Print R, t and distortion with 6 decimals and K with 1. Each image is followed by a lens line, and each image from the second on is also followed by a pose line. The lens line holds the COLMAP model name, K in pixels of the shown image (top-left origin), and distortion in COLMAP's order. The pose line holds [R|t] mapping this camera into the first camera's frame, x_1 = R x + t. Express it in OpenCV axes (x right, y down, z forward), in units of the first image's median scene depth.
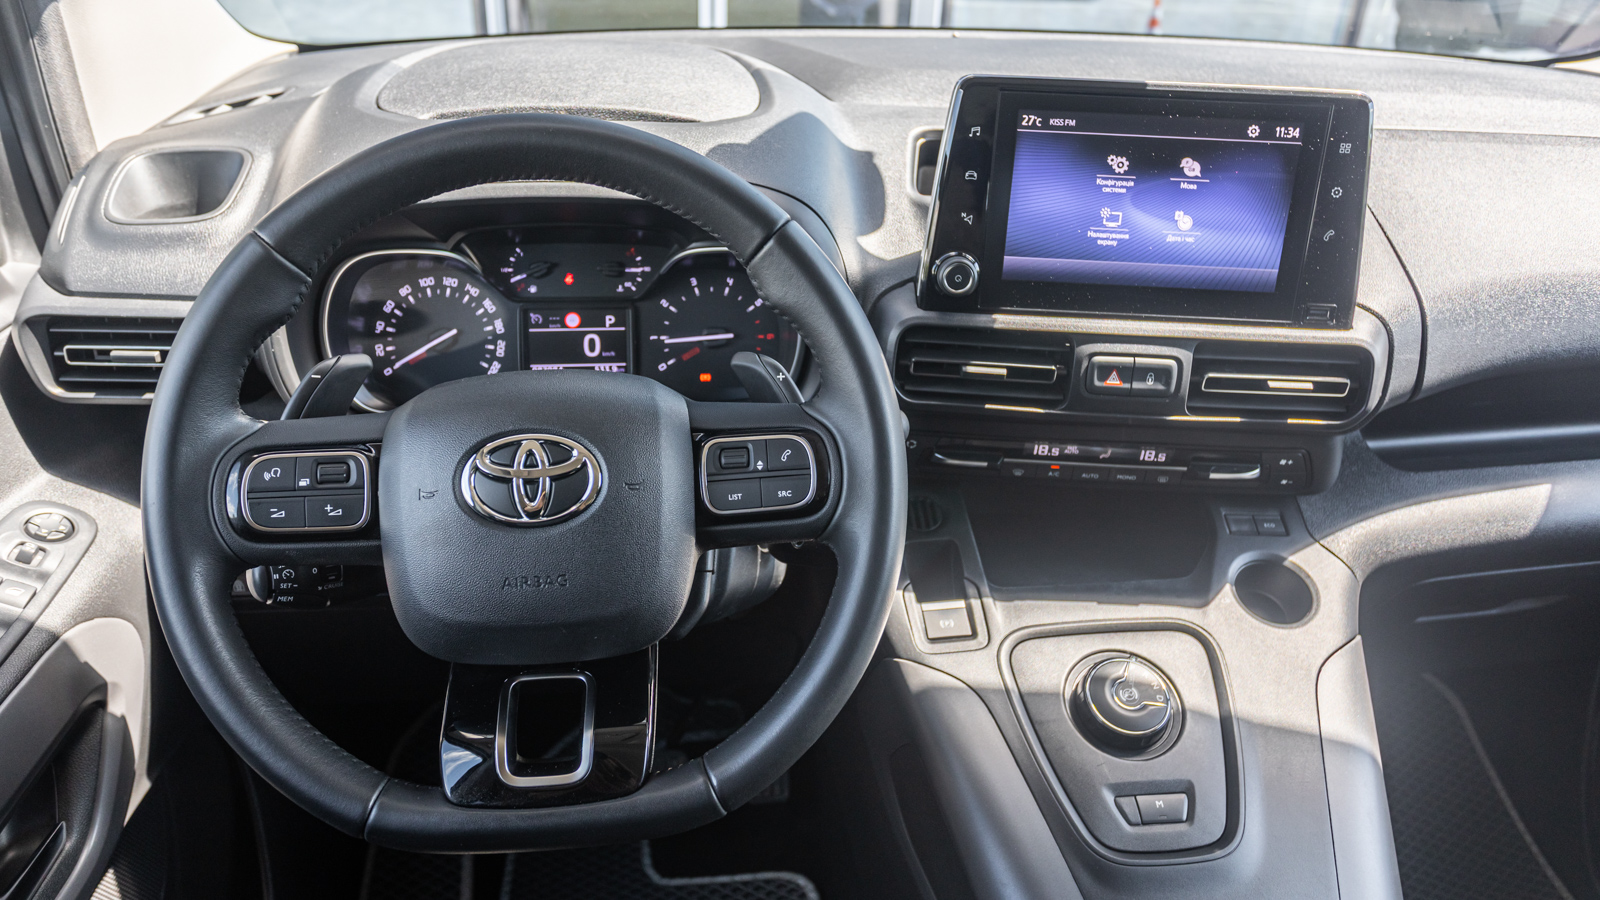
lens RADIAL K [[1121.6, 0, 792.4], [0, 1121.6, 447.8], [0, 0, 1]] dist [-0.006091, 0.001558]
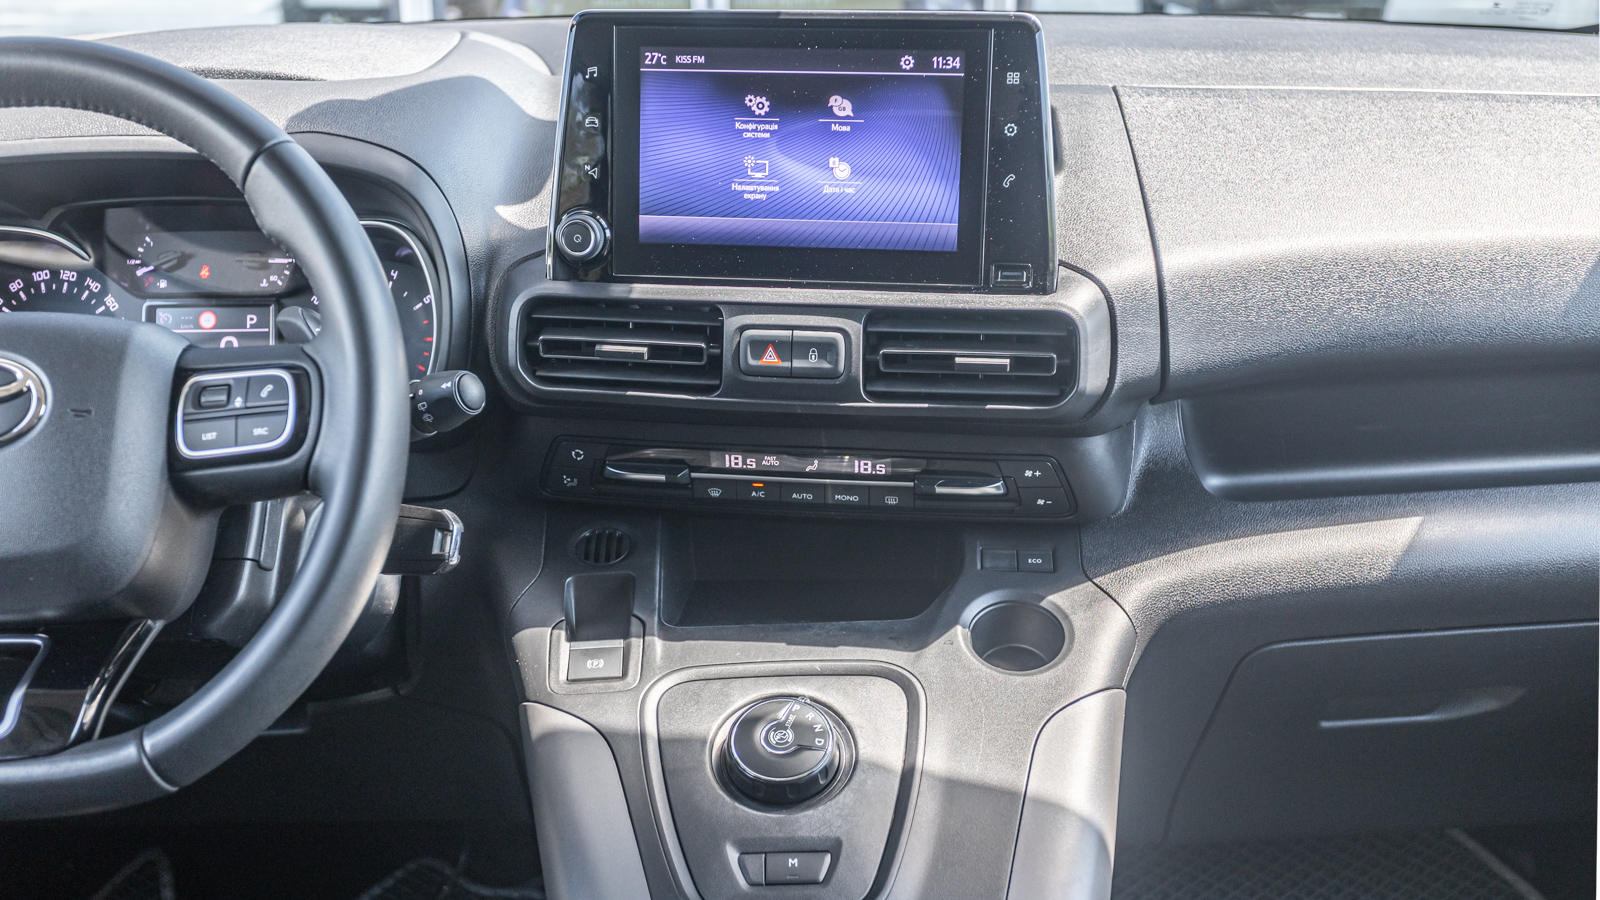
lens RADIAL K [[1666.5, 0, 793.1], [0, 1666.5, 450.3], [0, 0, 1]] dist [0.014019, 0.000914]
pose [[0.995336, -0.004120, -0.096378, 0.388508], [-0.010391, 0.988696, -0.149575, 0.178307], [0.095905, 0.149879, 0.984042, -0.196687]]
